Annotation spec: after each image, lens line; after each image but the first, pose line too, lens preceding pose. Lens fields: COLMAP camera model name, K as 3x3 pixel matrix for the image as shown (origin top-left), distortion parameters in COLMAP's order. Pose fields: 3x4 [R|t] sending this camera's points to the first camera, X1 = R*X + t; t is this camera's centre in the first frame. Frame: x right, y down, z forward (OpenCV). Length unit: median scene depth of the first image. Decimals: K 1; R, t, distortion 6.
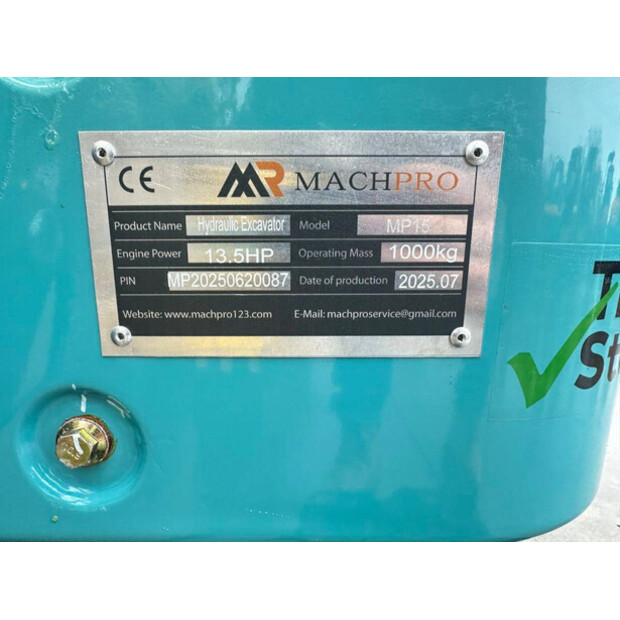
lens RADIAL K [[435.0, 0, 310.8], [0, 435.0, 313.4], [0, 0, 1]] dist [0.057040, -0.072390]
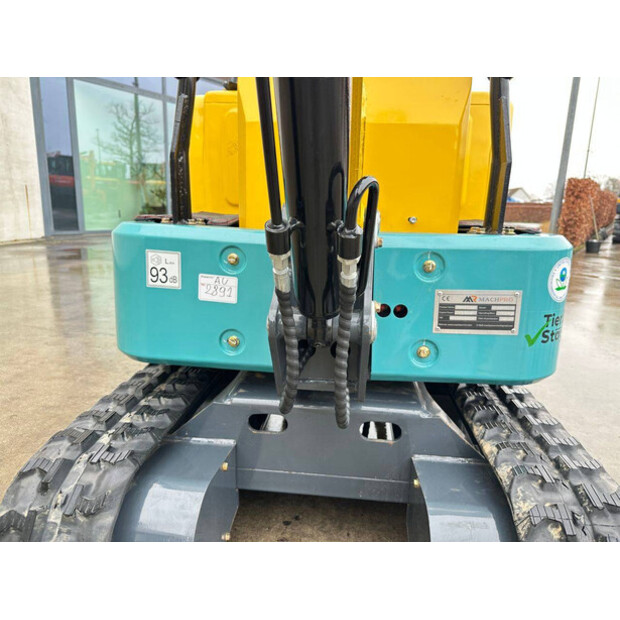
lens RADIAL K [[435.0, 0, 308.8], [0, 435.0, 305.3], [0, 0, 1]] dist [0.057040, -0.072390]
pose [[0.993152, 0.013624, -0.116035, -1.347396], [-0.010838, 0.999638, 0.024609, -0.324536], [0.116328, -0.023183, 0.992940, -4.088750]]
